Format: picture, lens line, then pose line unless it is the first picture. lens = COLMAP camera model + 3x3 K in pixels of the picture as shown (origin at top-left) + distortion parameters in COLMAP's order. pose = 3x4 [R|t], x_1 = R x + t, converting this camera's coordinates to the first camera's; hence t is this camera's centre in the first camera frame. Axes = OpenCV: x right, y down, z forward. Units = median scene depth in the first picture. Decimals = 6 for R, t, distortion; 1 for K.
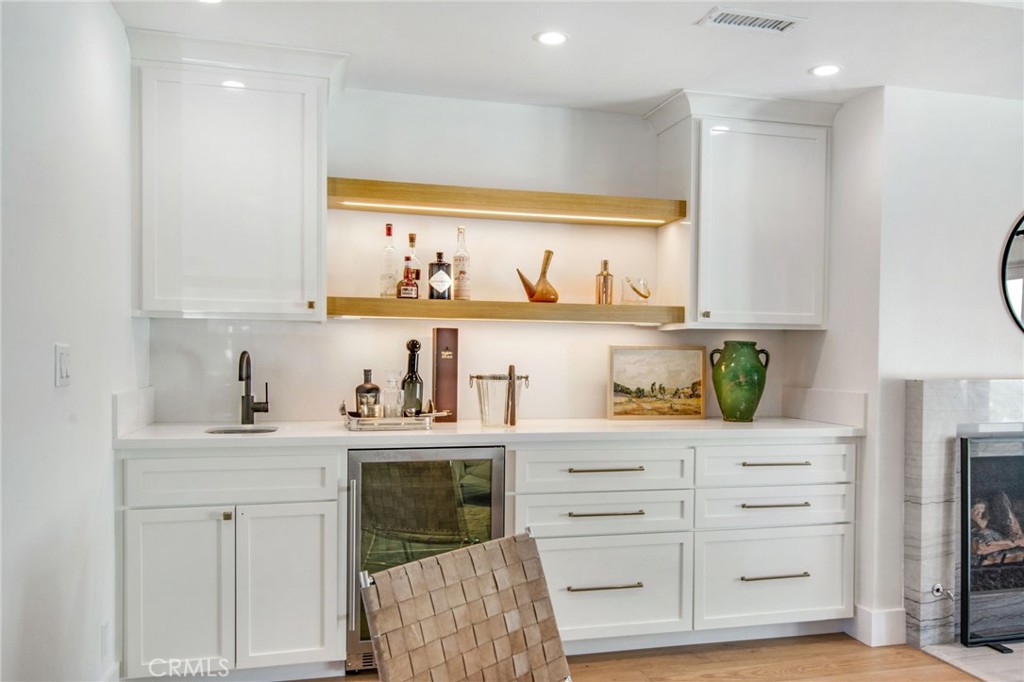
lens RADIAL K [[802.2, 0, 513.3], [0, 802.2, 368.6], [0, 0, 1]] dist [0.009316, 0.002466]
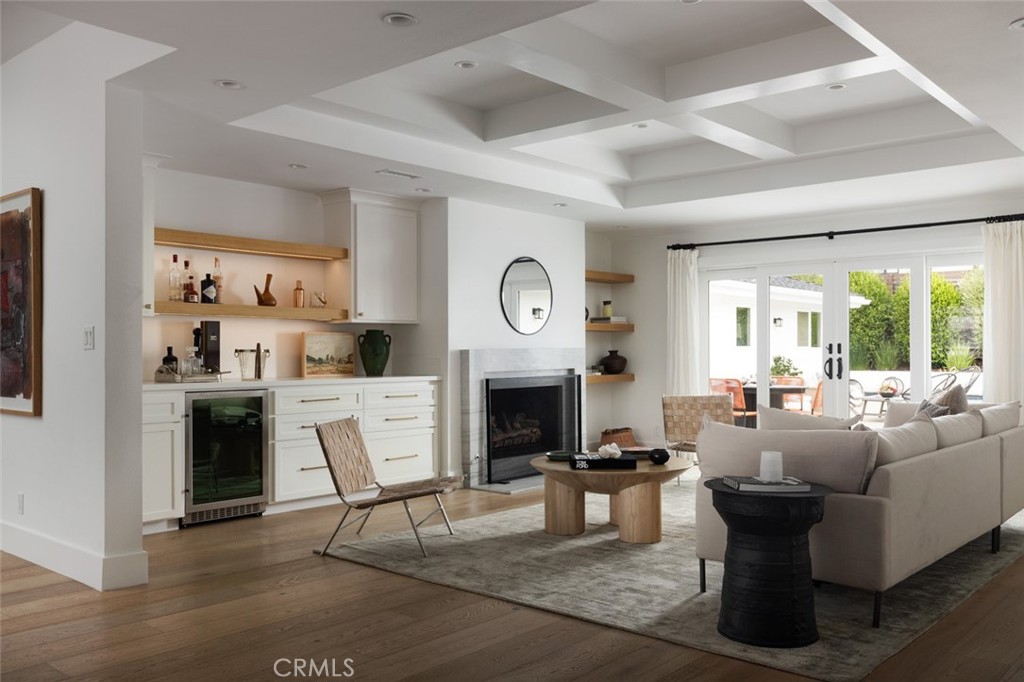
lens RADIAL K [[880.5, 0, 512.0], [0, 880.5, 341.0], [0, 0, 1]] dist [0.005198, 0.000648]
pose [[0.829221, -0.005100, 0.558897, -0.571868], [0.023616, 0.999385, -0.025919, 0.049143], [-0.558422, 0.034692, 0.828832, -0.791955]]
